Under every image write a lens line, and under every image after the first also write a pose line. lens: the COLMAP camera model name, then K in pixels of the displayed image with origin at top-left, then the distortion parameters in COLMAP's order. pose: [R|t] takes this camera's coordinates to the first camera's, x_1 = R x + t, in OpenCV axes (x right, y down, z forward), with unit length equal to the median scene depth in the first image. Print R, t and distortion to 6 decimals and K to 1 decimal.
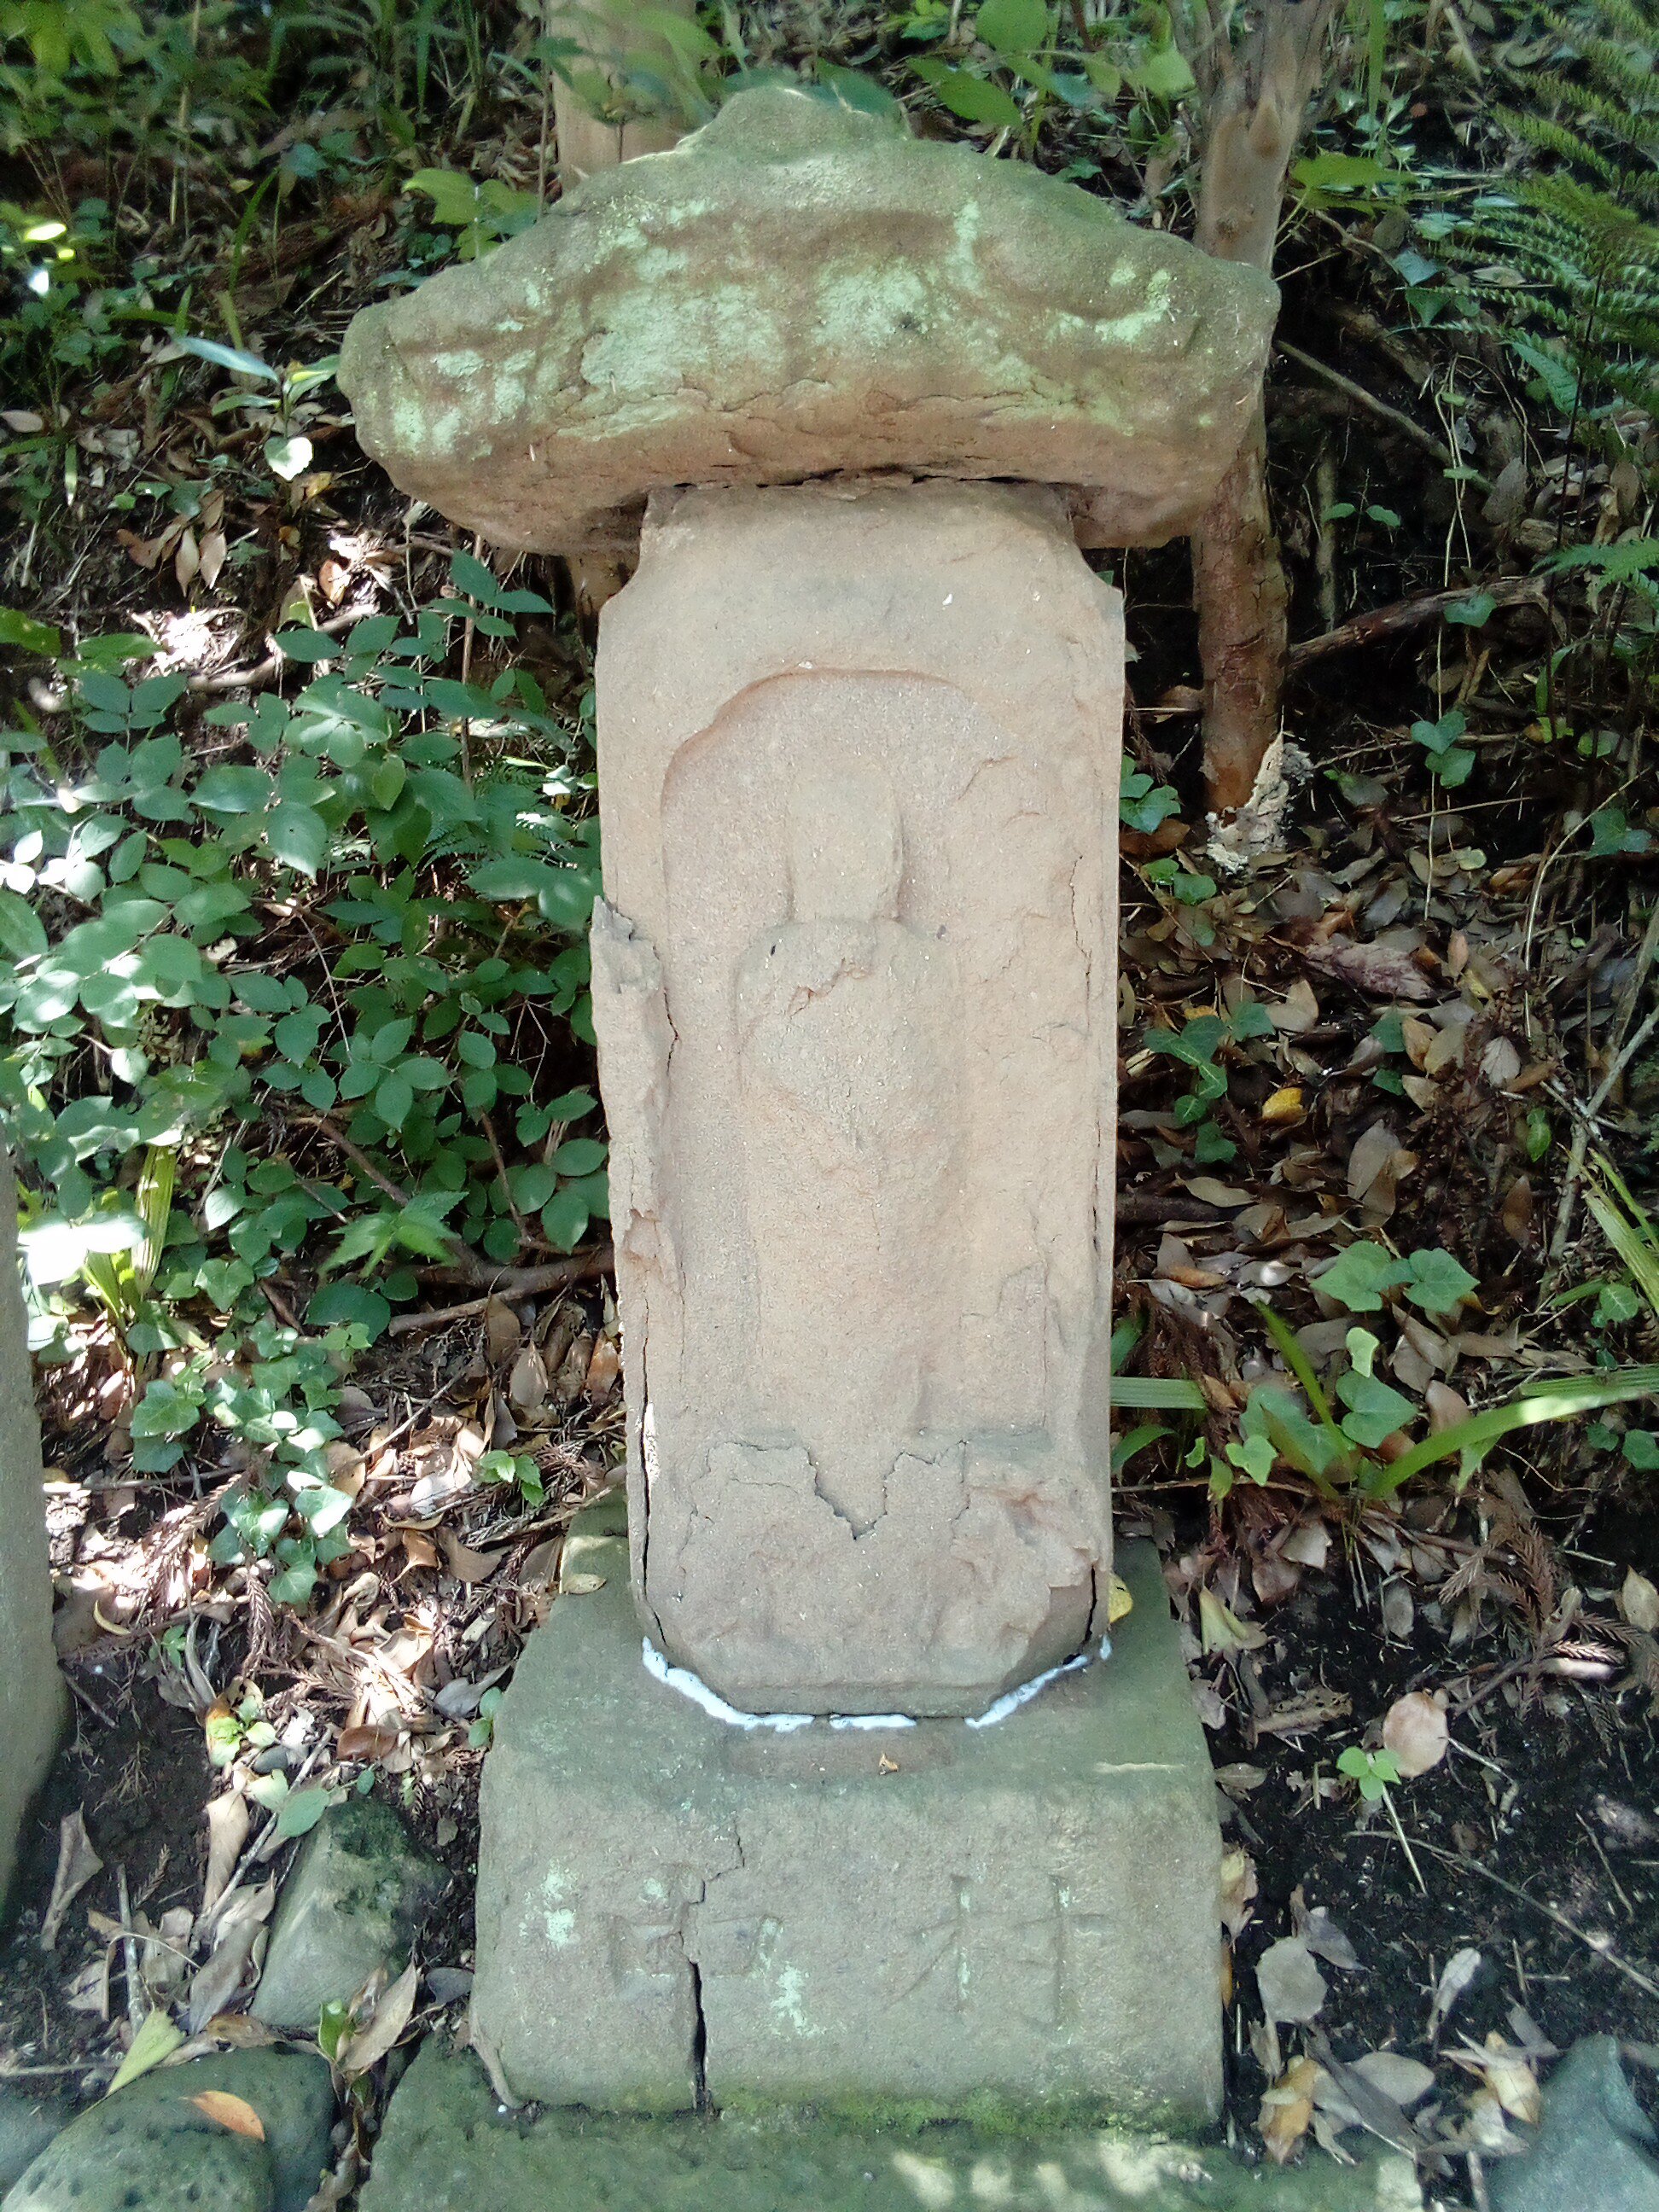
lens RADIAL K [[1842.9, 0, 847.0], [0, 1842.9, 1121.0], [0, 0, 1]] dist [0.057412, -0.077780]
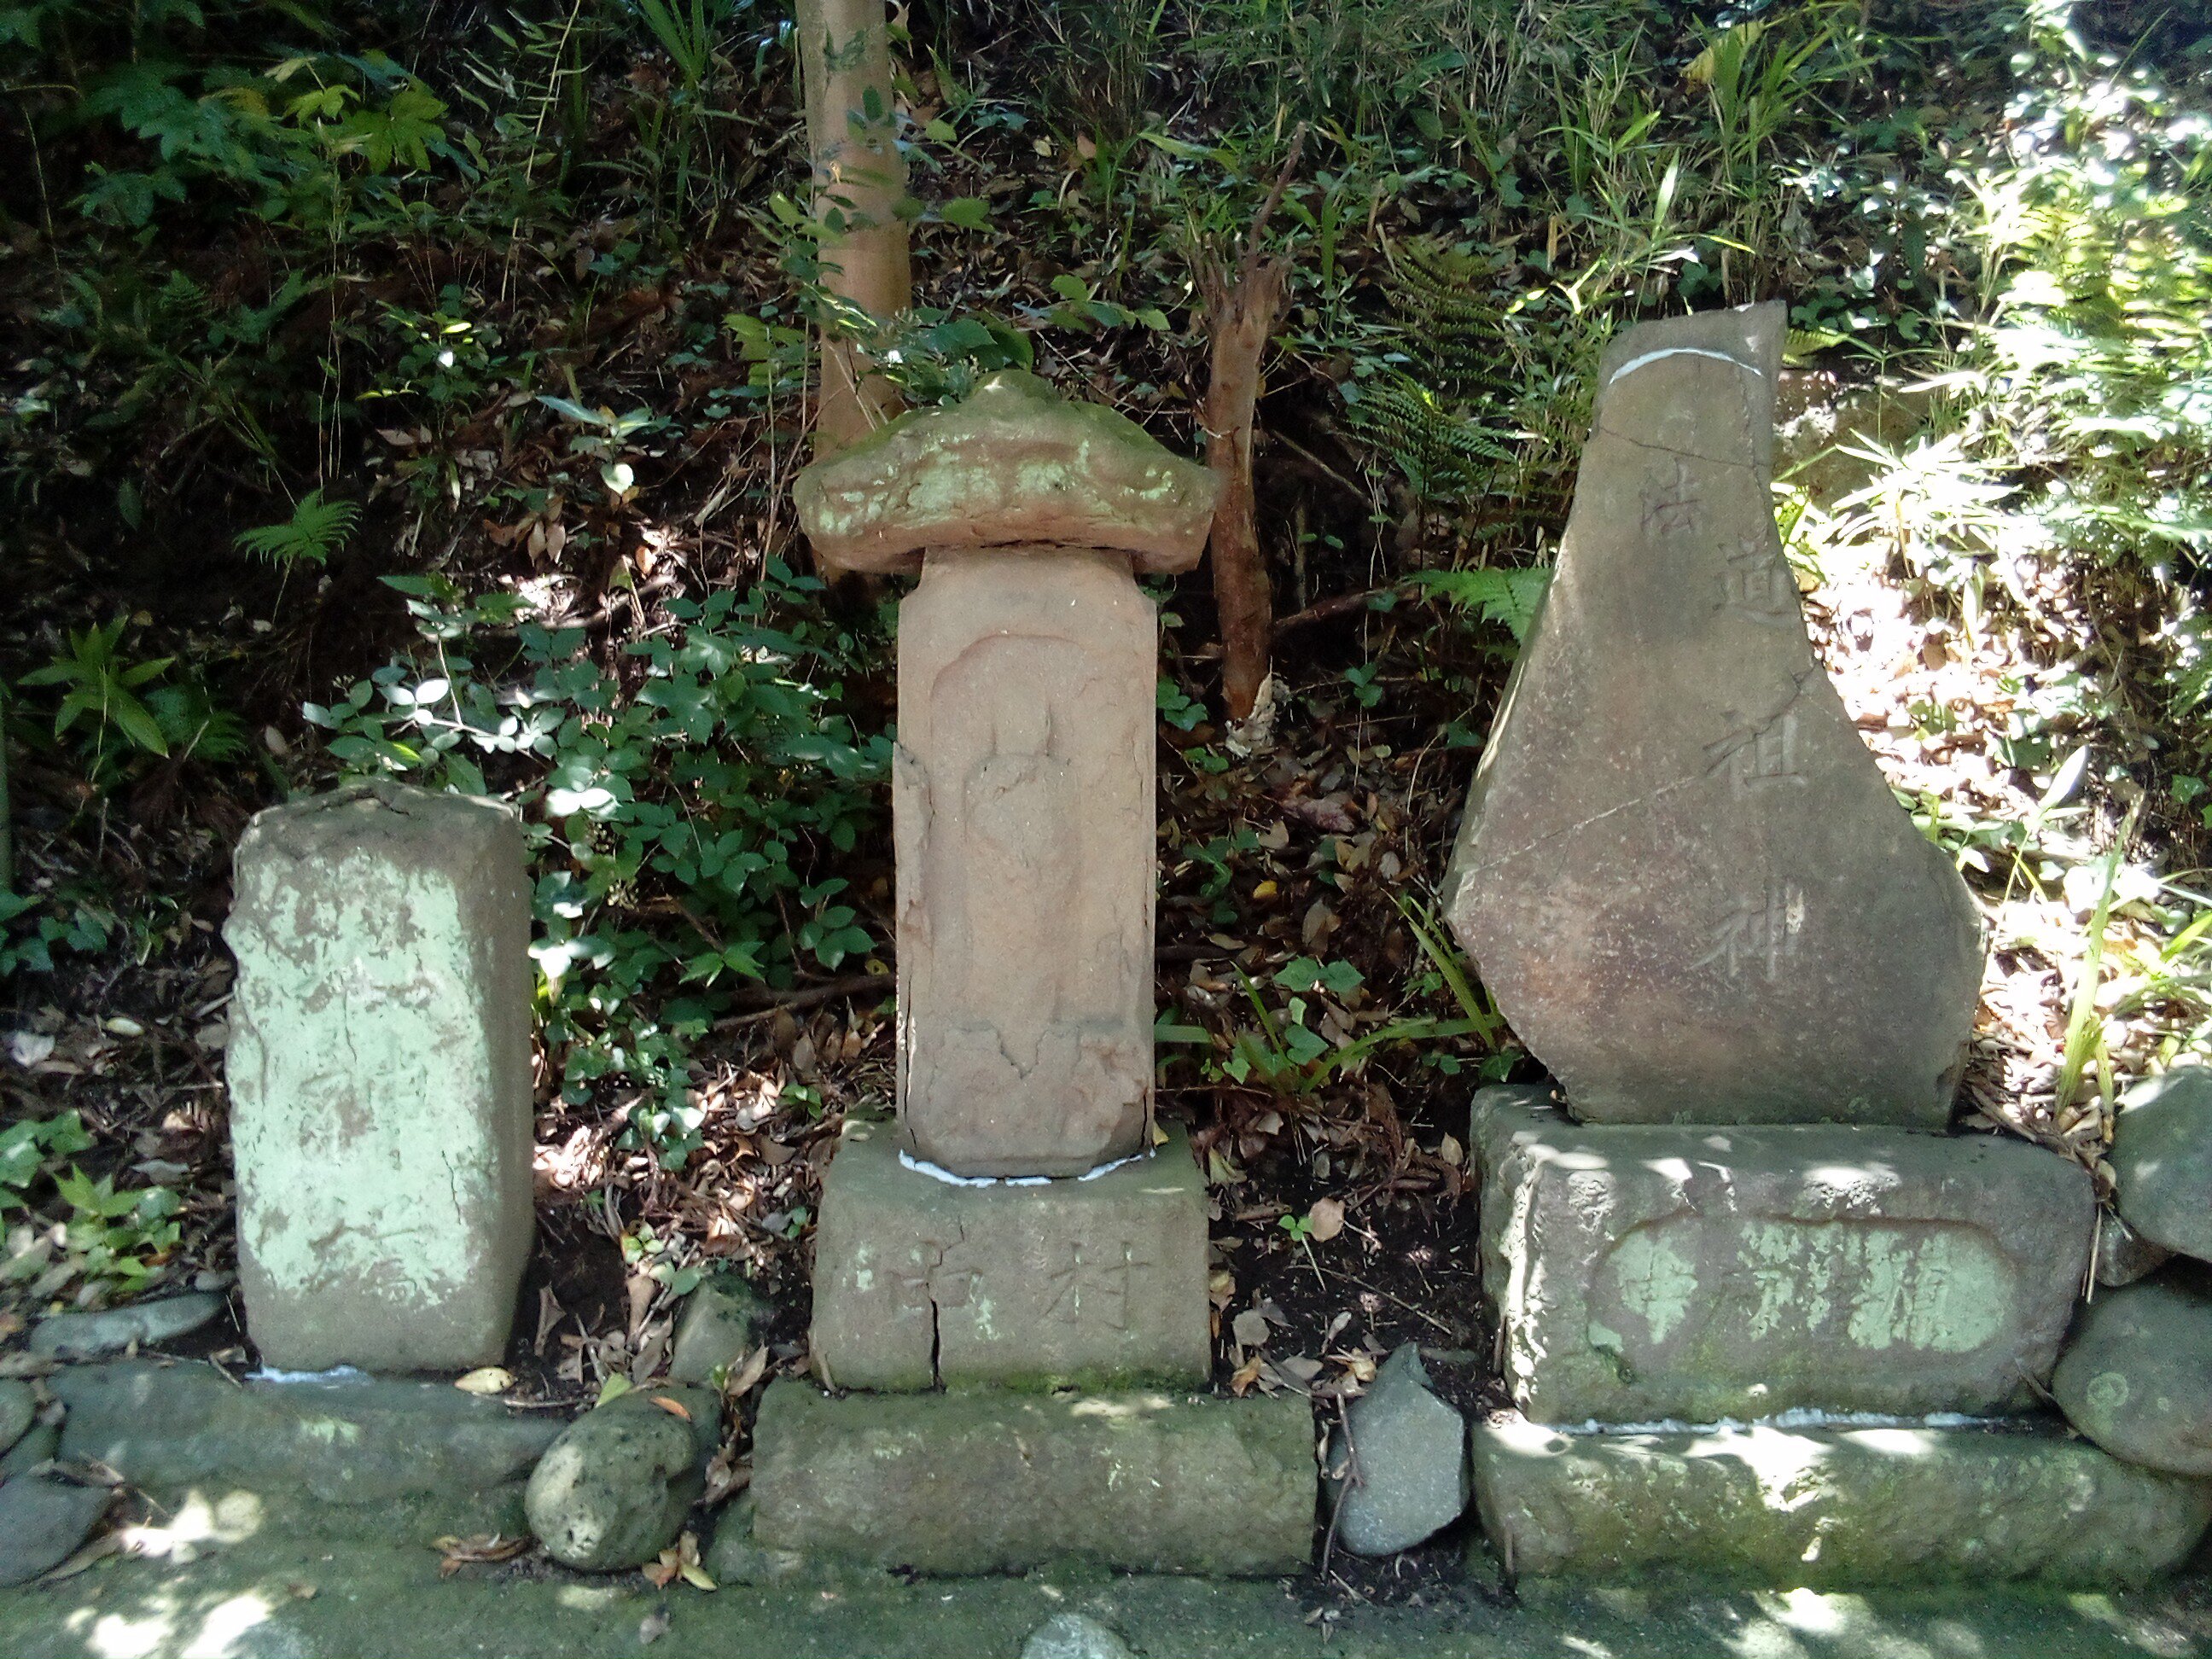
lens RADIAL K [[1842.9, 0, 1114.0], [0, 1842.9, 811.5], [0, 0, 1]] dist [0.057412, -0.077780]
pose [[0.995457, 0.013311, 0.094276, -0.067547], [-0.000721, 0.991205, -0.132336, 0.166015], [-0.095209, 0.131667, 0.986711, -0.752196]]
